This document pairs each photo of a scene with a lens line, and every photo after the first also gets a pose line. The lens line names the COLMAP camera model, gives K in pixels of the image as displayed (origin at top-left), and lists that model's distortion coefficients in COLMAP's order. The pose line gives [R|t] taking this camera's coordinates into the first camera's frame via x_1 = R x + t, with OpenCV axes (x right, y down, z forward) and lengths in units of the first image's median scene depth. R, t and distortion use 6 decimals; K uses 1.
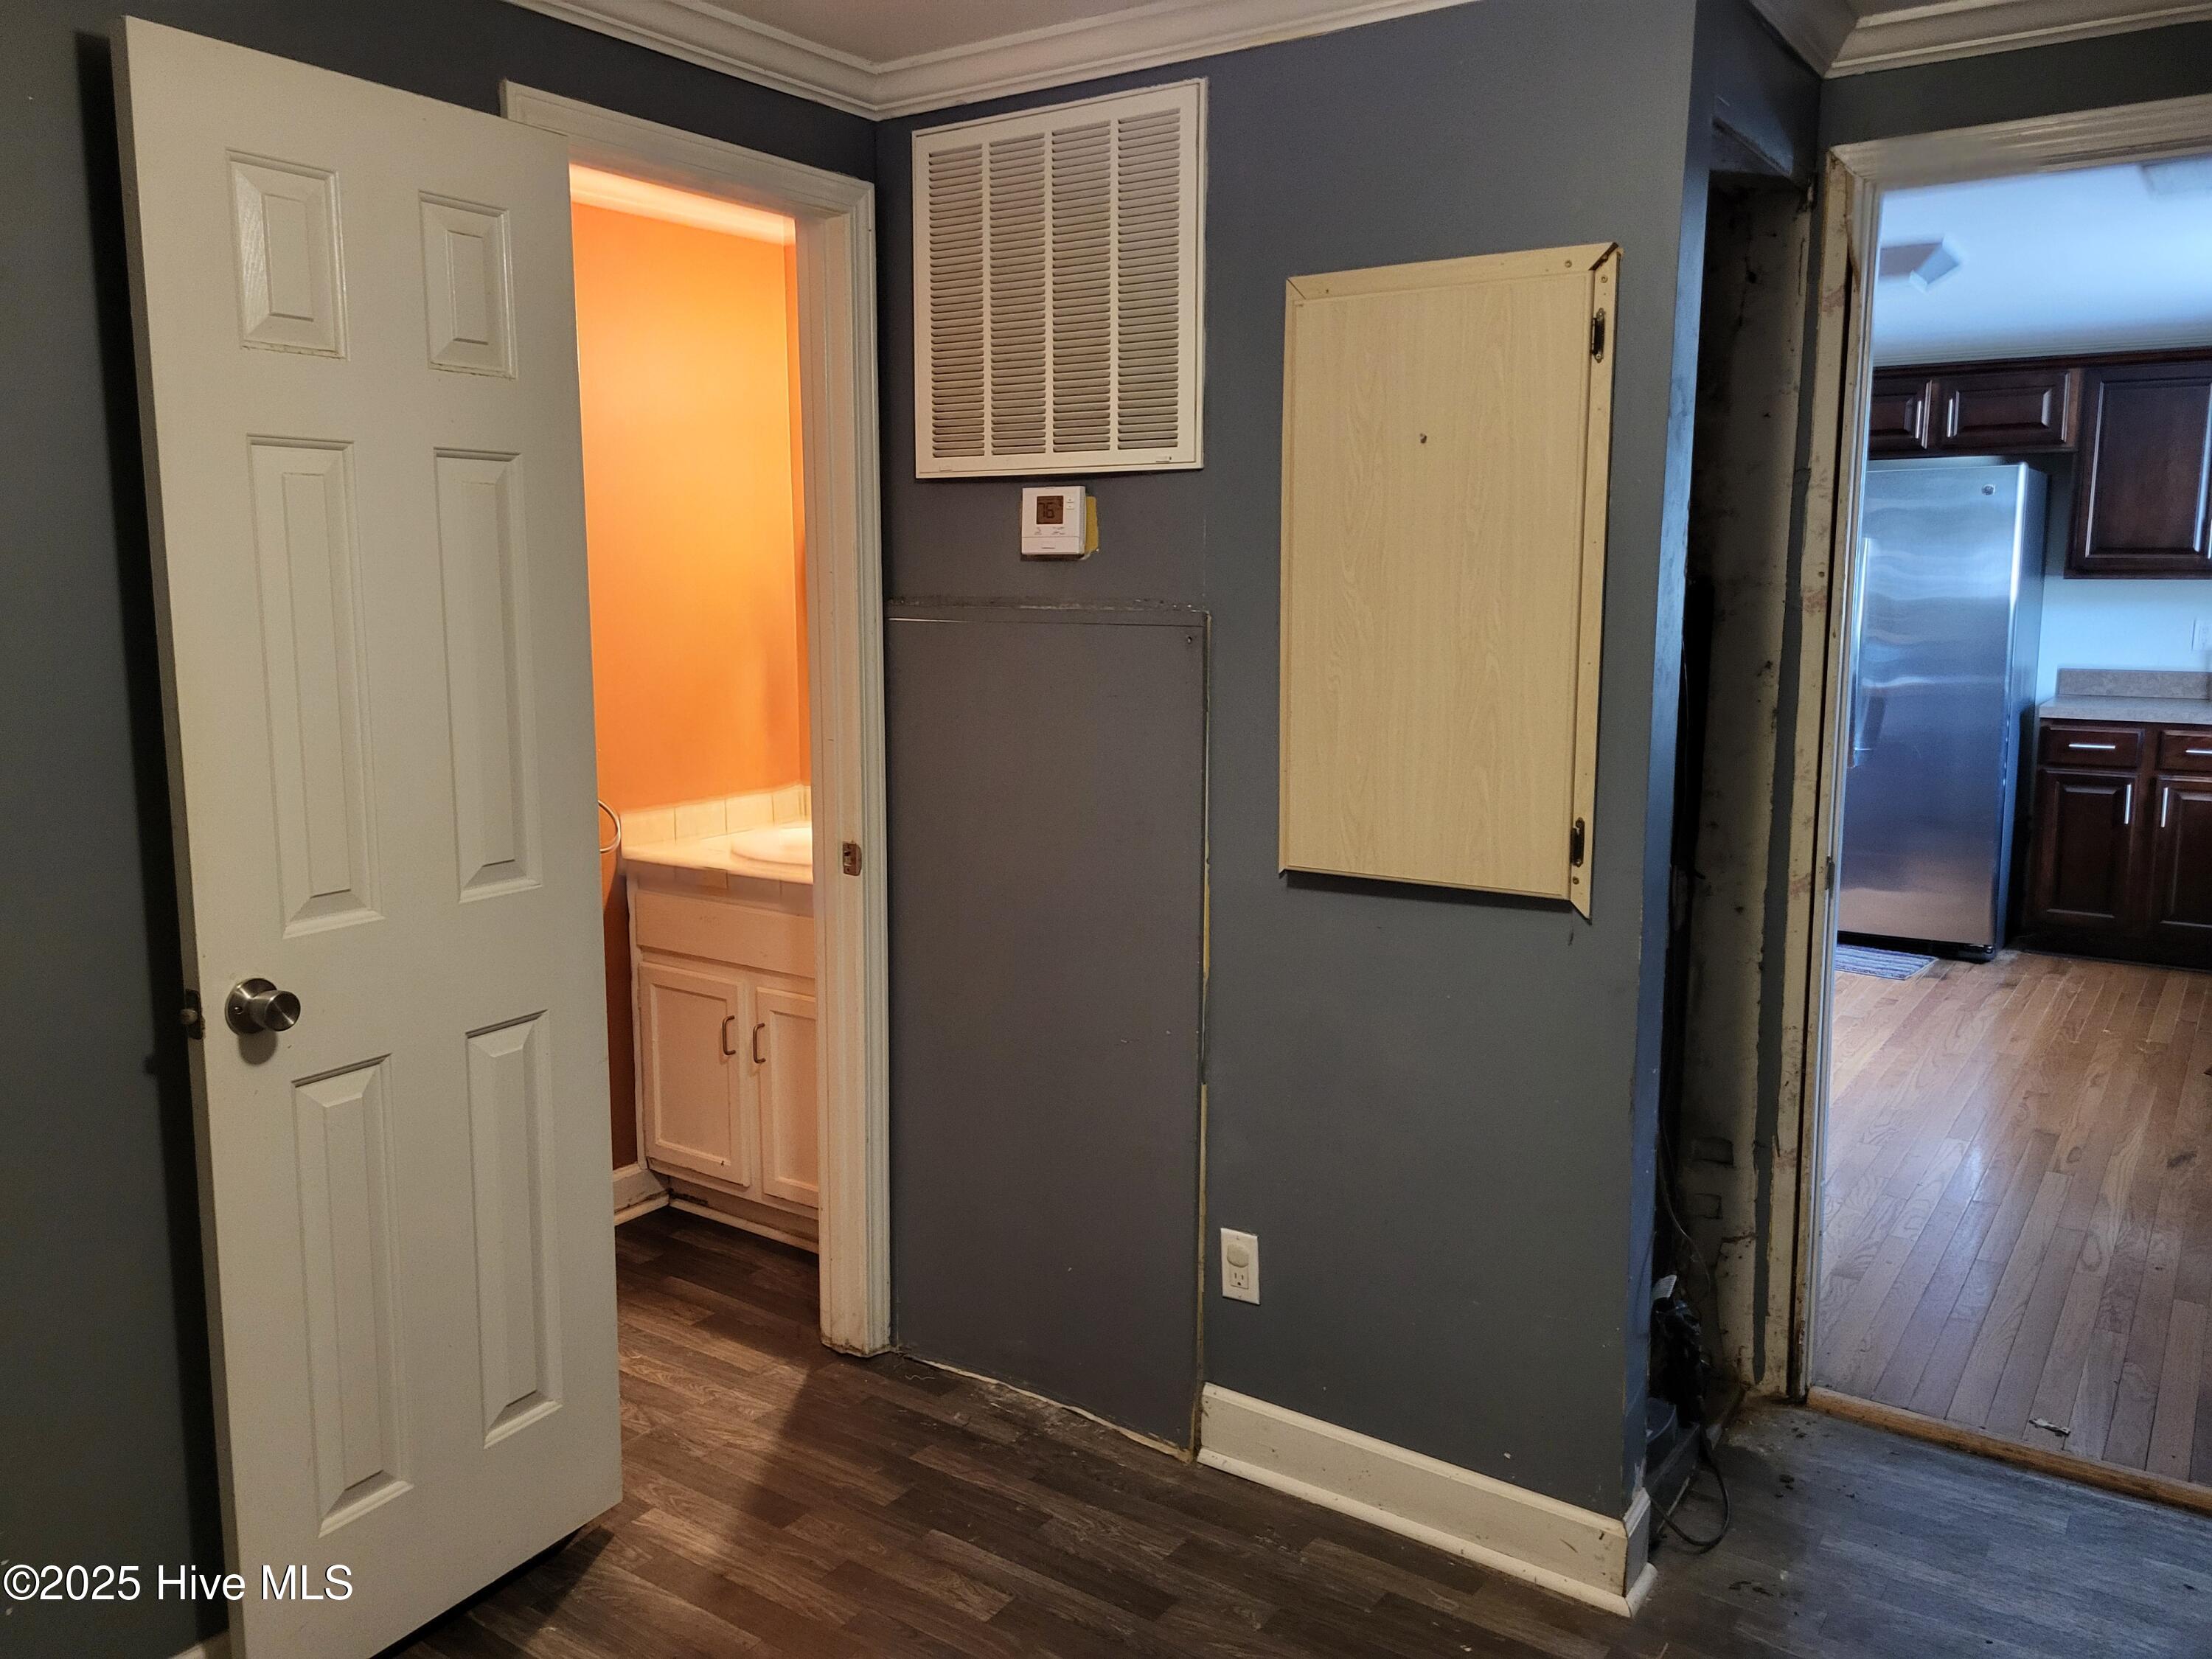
lens RADIAL K [[1702.1, 0, 1092.1], [0, 1702.1, 790.5], [0, 0, 1]] dist [0.044725, -0.032360]
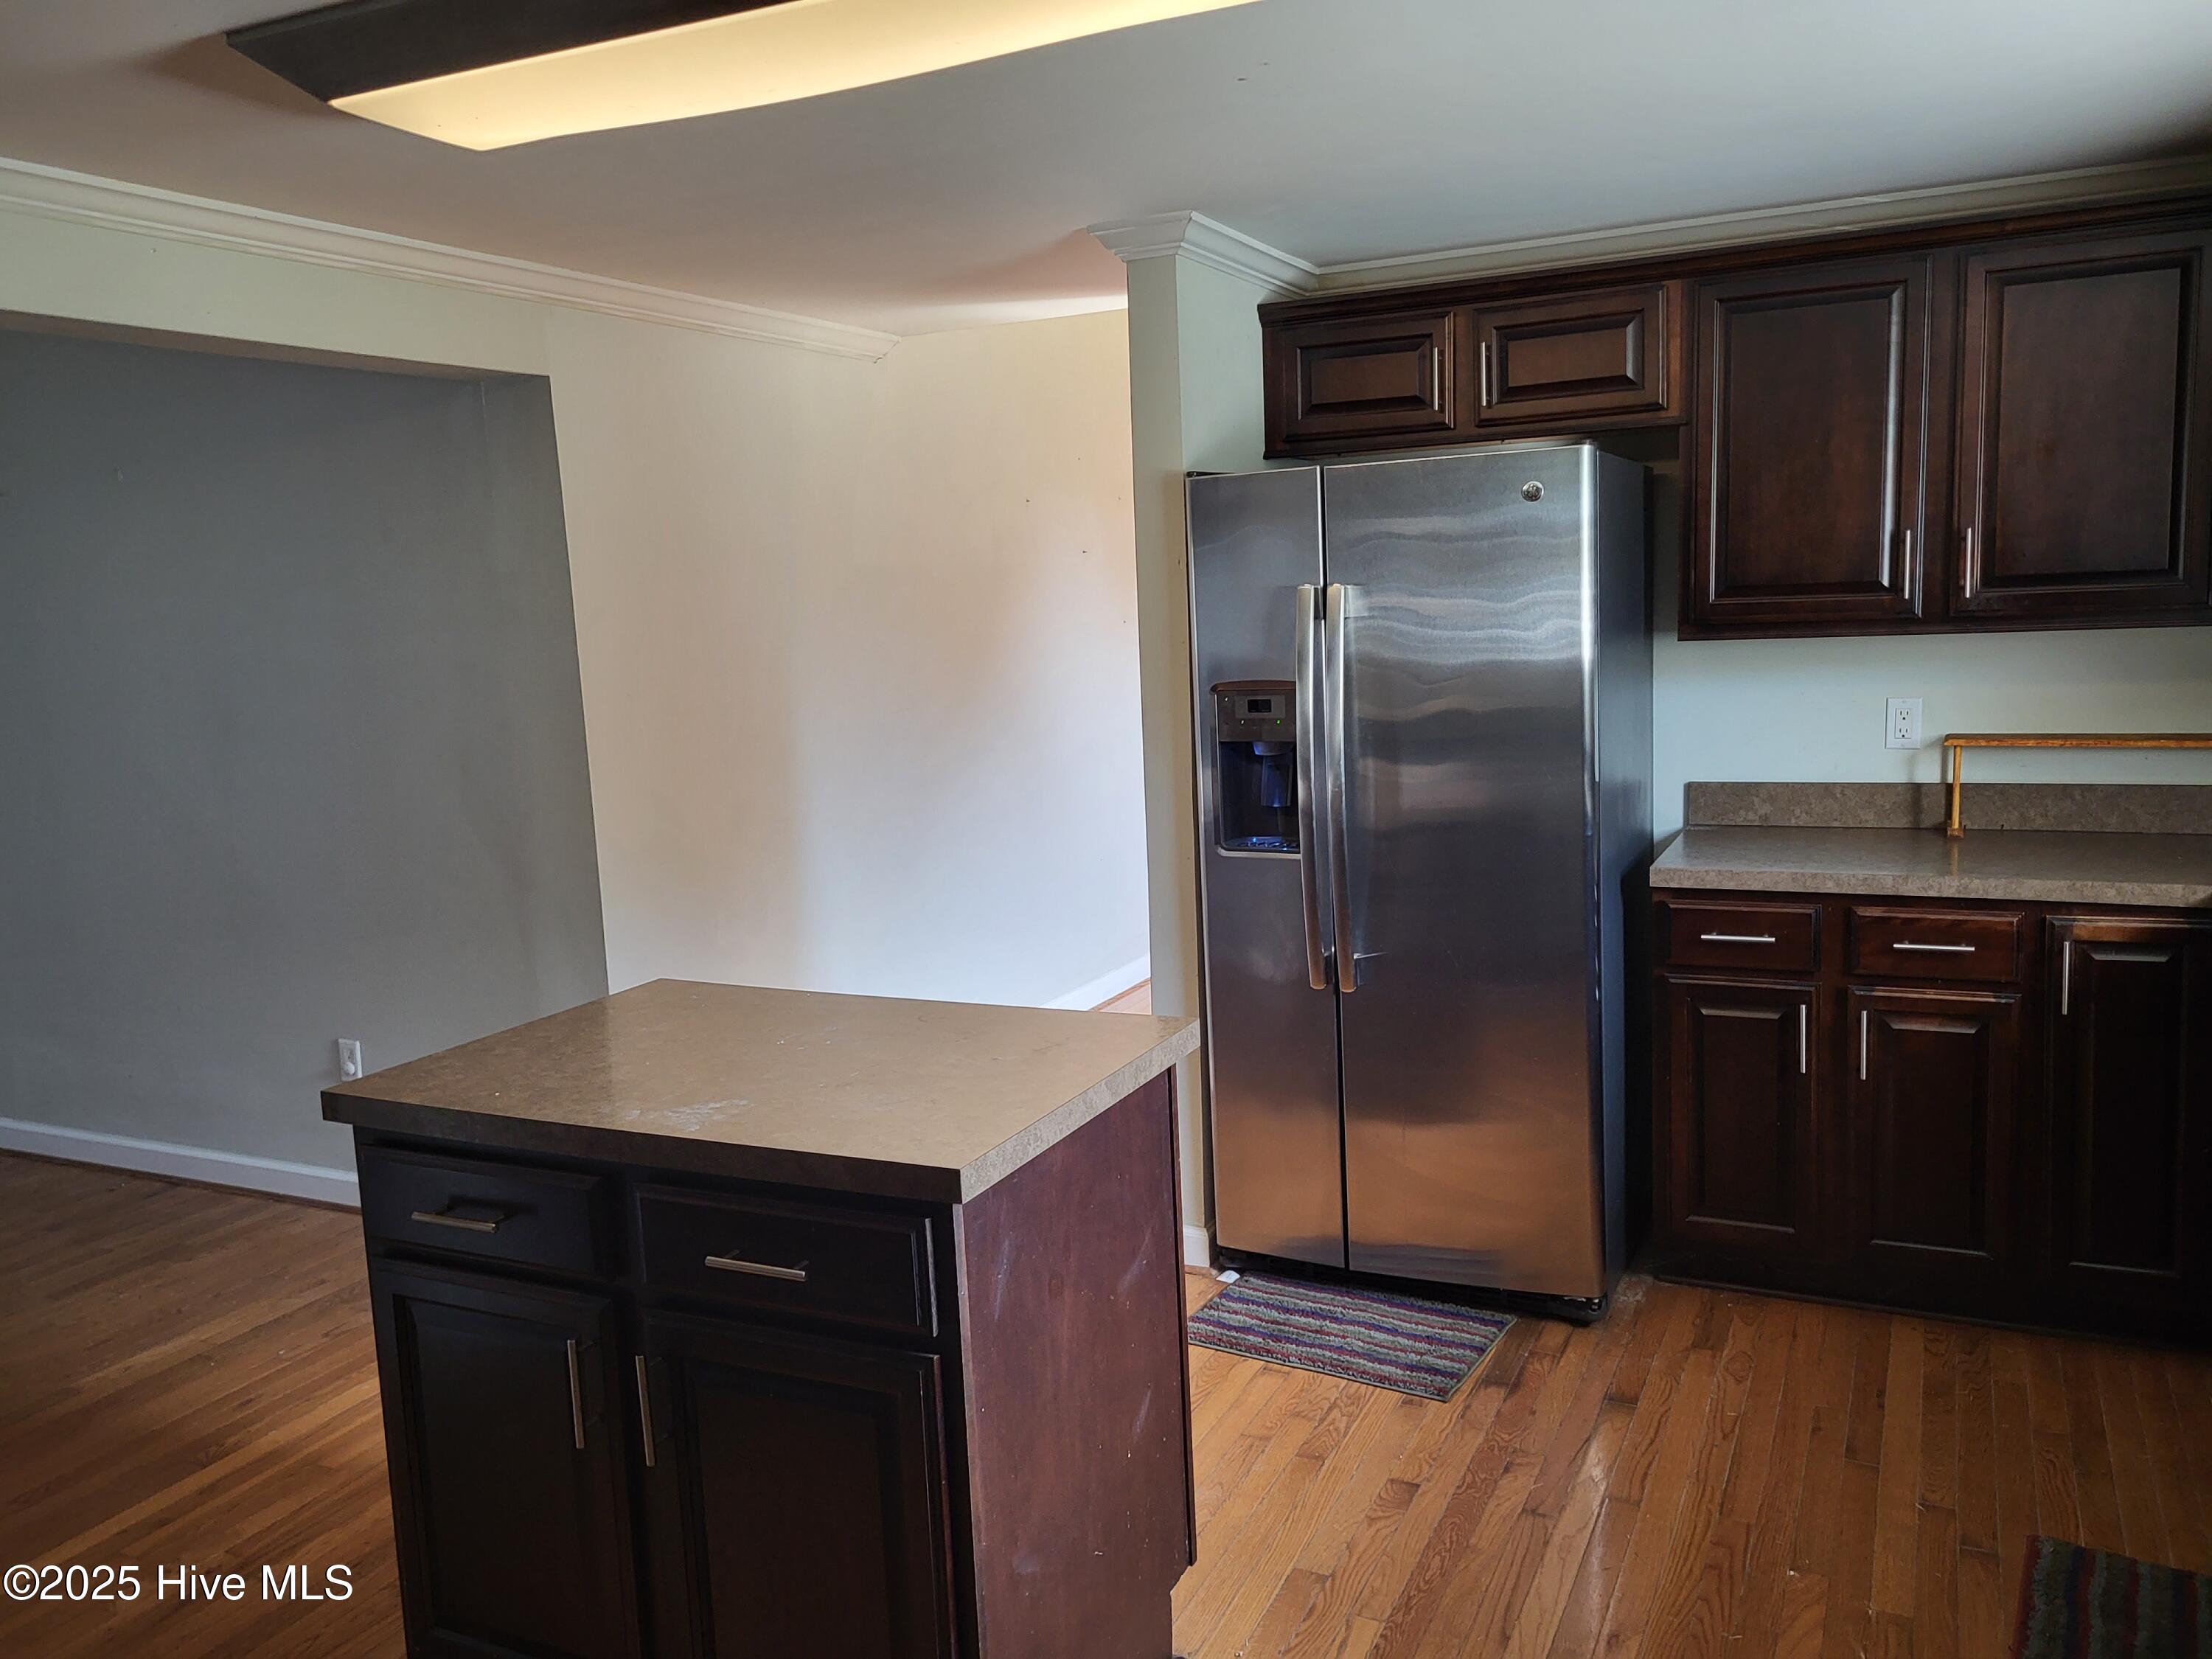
lens RADIAL K [[1702.1, 0, 1098.2], [0, 1702.1, 822.0], [0, 0, 1]] dist [0.044725, -0.032360]
pose [[0.987275, -0.064025, 0.145567, 0.288663], [0.064470, 0.997918, 0.001663, -0.077130], [-0.145371, 0.007743, 0.989347, 0.465370]]
